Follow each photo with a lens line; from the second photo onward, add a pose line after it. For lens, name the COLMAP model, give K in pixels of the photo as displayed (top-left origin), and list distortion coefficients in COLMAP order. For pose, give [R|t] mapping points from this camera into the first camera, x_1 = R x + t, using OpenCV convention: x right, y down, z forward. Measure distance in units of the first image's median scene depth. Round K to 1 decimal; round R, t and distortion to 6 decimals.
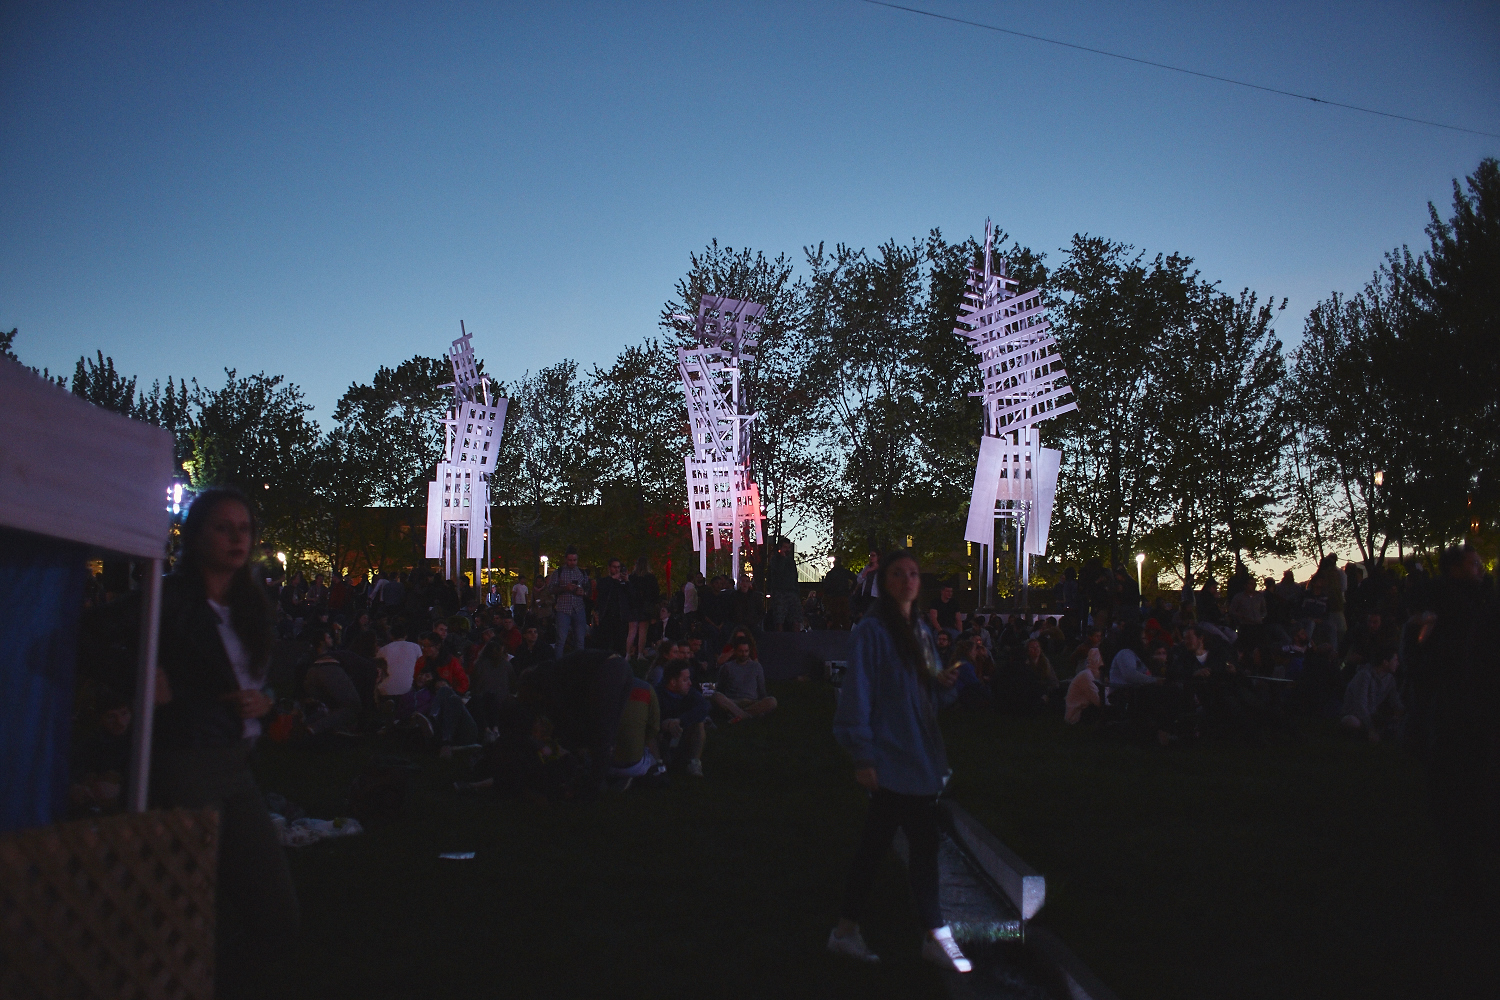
lens RADIAL K [[1163.7, 0, 748.1], [0, 1163.7, 504.2], [0, 0, 1]] dist [-0.088415, 0.067052]
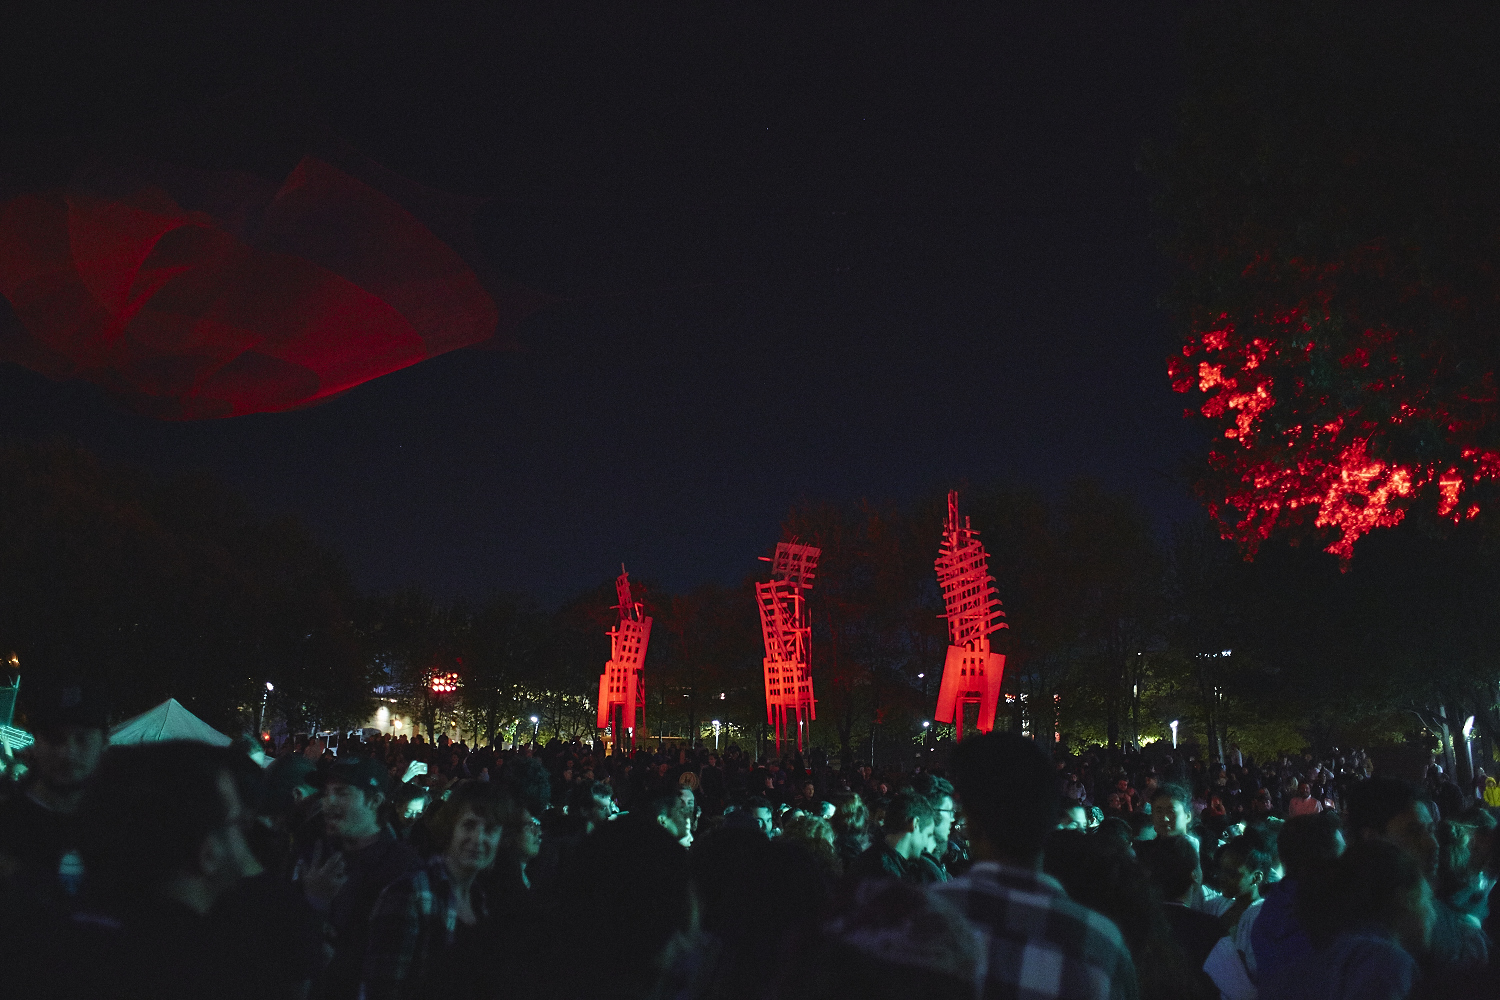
lens RADIAL K [[1163.7, 0, 748.9], [0, 1163.7, 500.3], [0, 0, 1]] dist [-0.088415, 0.067052]
pose [[0.962549, -0.044650, -0.267404, 0.308890], [0.010797, 0.991875, -0.126755, -0.050383], [0.270891, 0.119121, 0.955211, -0.381639]]
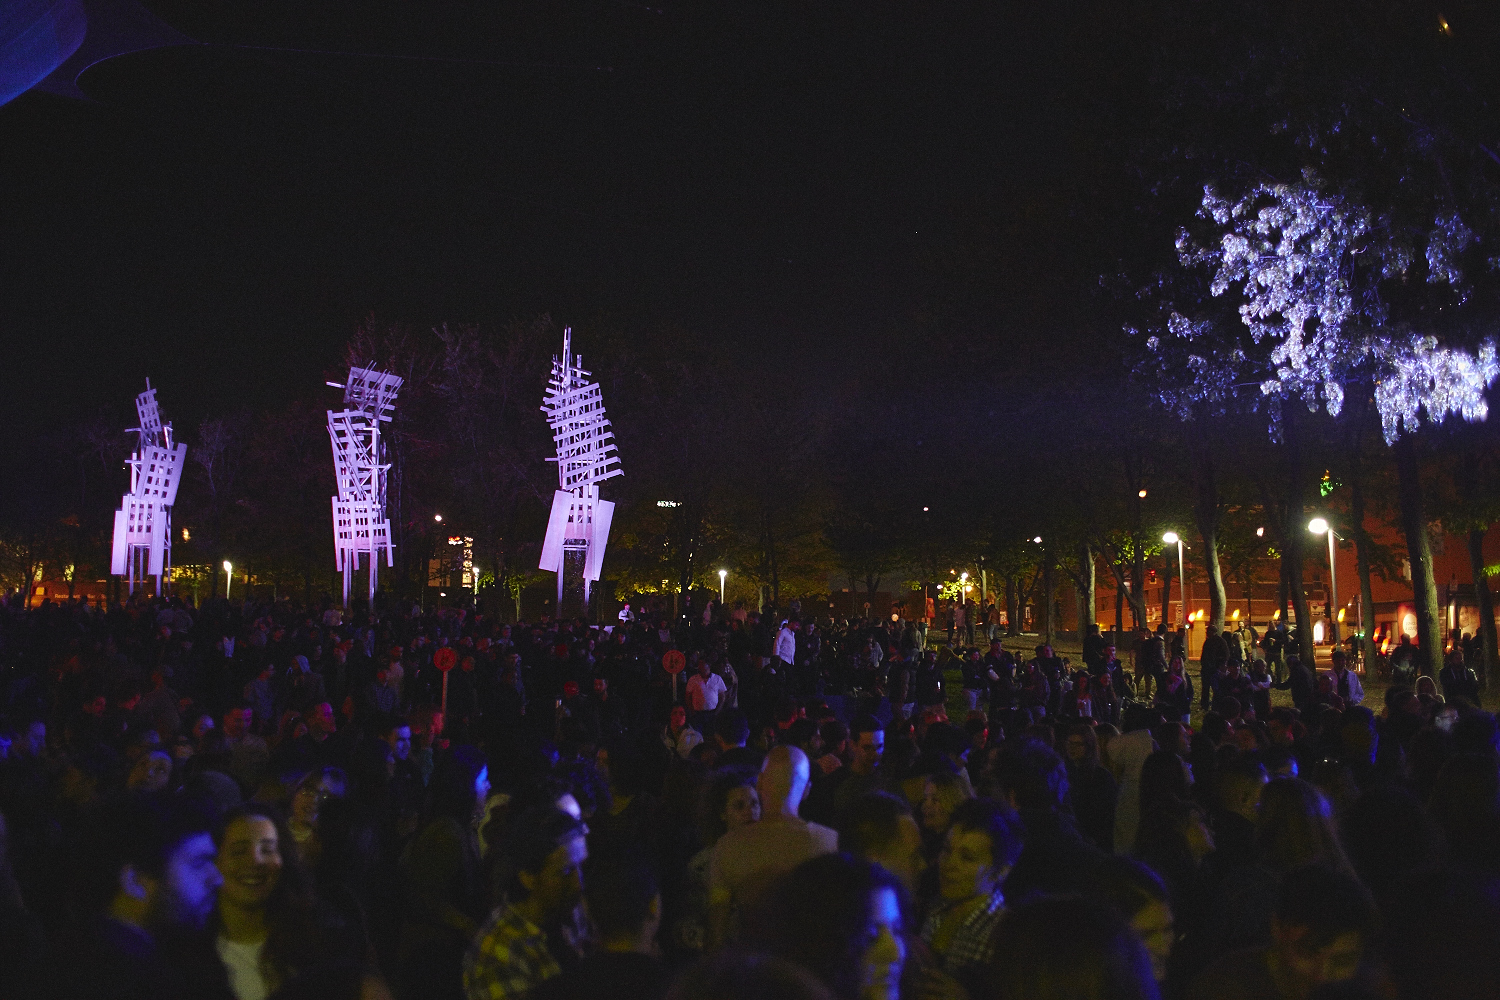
lens RADIAL K [[1163.7, 0, 754.9], [0, 1163.7, 493.4], [0, 0, 1]] dist [-0.088415, 0.067052]
pose [[0.975269, 0.021954, 0.219928, 0.114811], [-0.022627, 0.999744, 0.000537, -0.053467], [-0.219860, -0.005500, 0.975516, -0.313294]]
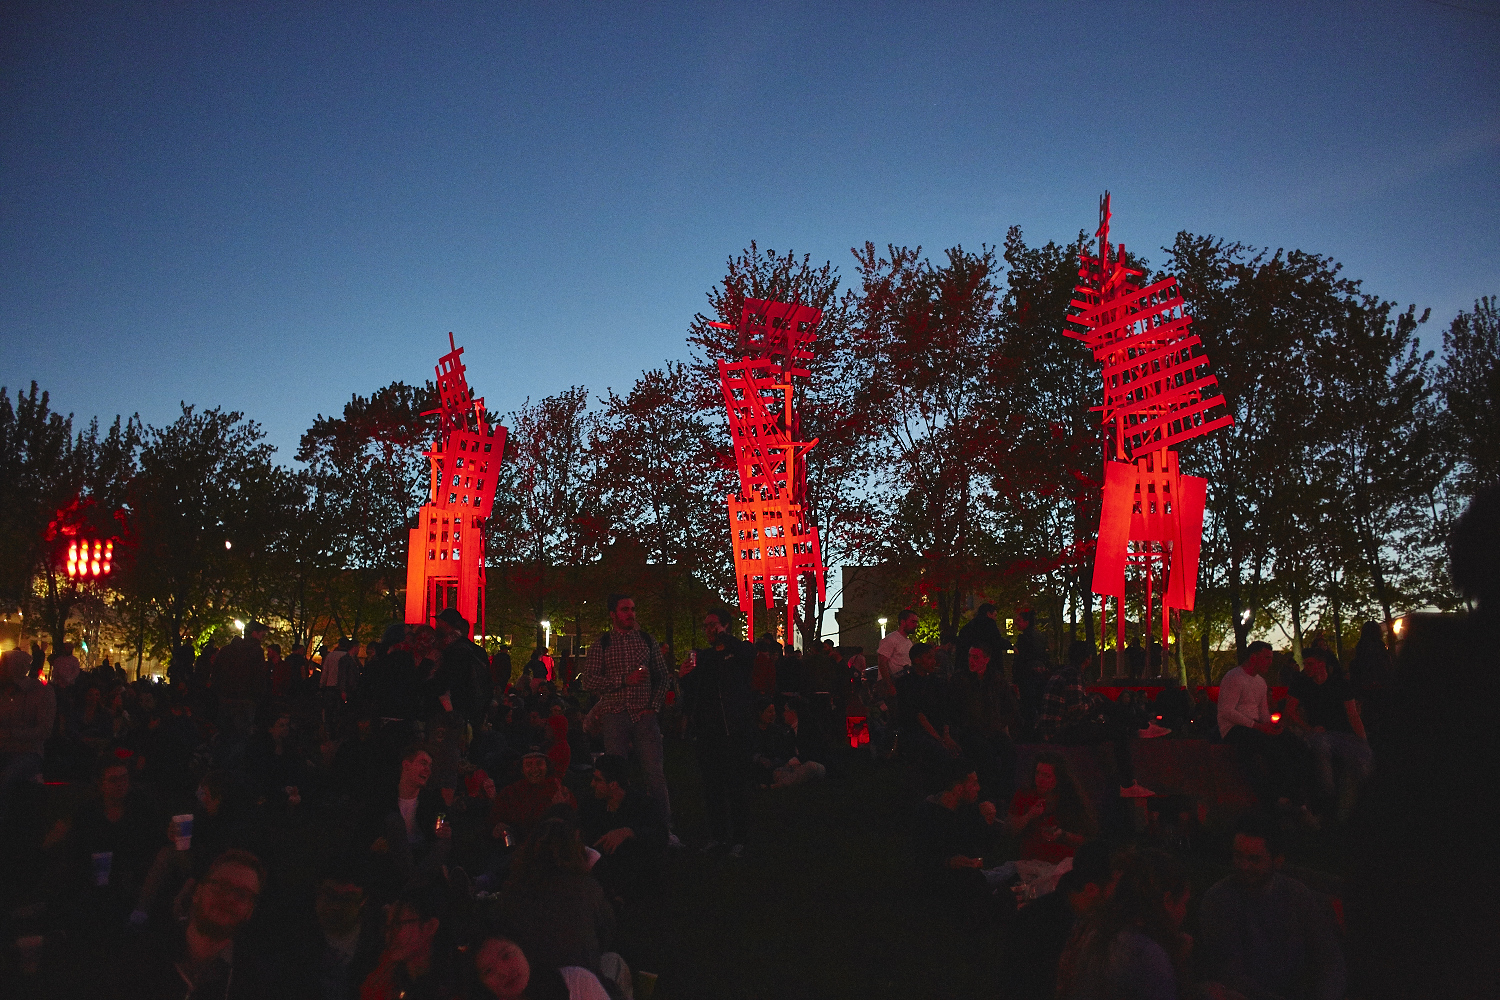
lens RADIAL K [[1163.7, 0, 749.3], [0, 1163.7, 499.1], [0, 0, 1]] dist [-0.088415, 0.067052]
pose [[0.999887, -0.009315, 0.011828, -0.046953], [0.010009, 0.998143, -0.060089, 0.010748], [-0.011246, 0.060201, 0.998123, 0.186978]]
